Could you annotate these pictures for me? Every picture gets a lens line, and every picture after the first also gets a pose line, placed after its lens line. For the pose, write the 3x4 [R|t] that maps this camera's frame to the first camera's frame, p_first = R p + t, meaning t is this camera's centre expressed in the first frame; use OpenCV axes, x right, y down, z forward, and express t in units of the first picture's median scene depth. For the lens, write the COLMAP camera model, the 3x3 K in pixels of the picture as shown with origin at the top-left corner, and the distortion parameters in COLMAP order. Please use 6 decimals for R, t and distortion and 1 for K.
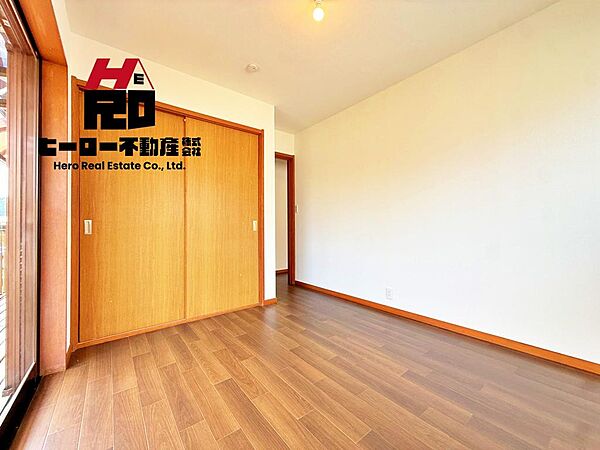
lens RADIAL K [[239.6, 0, 298.5], [0, 239.6, 223.4], [0, 0, 1]] dist [-0.000021, 0.000231]
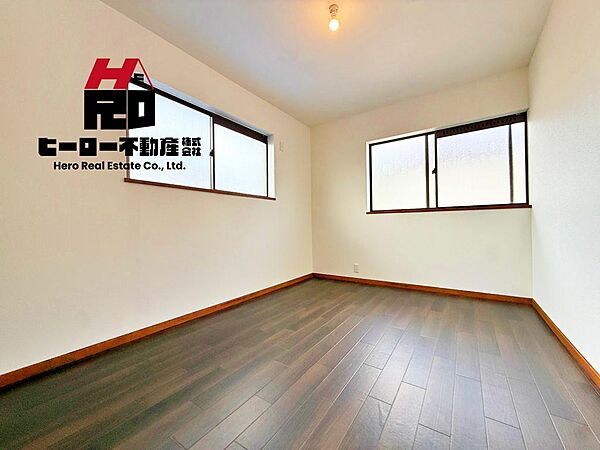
lens RADIAL K [[239.6, 0, 298.5], [0, 239.6, 223.4], [0, 0, 1]] dist [-0.000021, 0.000231]
pose [[-0.291146, 0.028801, 0.956245, -1.701741], [-0.001156, 0.999535, -0.030457, 0.101168], [-0.956678, -0.009973, -0.290977, 1.406584]]
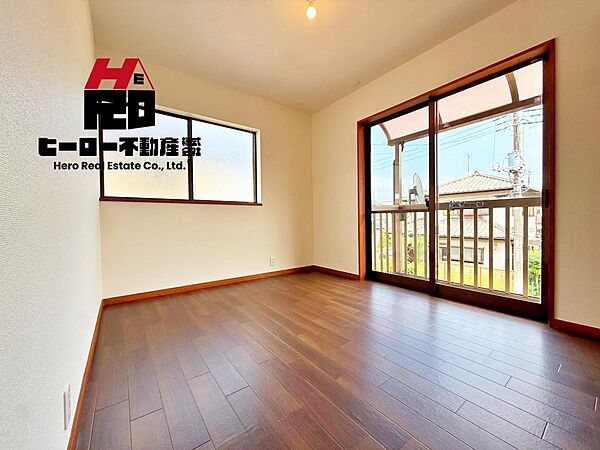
lens RADIAL K [[239.6, 0, 298.5], [0, 239.6, 223.4], [0, 0, 1]] dist [-0.000021, 0.000231]
pose [[-0.999474, 0.016510, 0.027913, 0.145508], [0.016721, 0.999833, 0.007356, 0.116875], [-0.027787, 0.007819, -0.999583, 2.410439]]
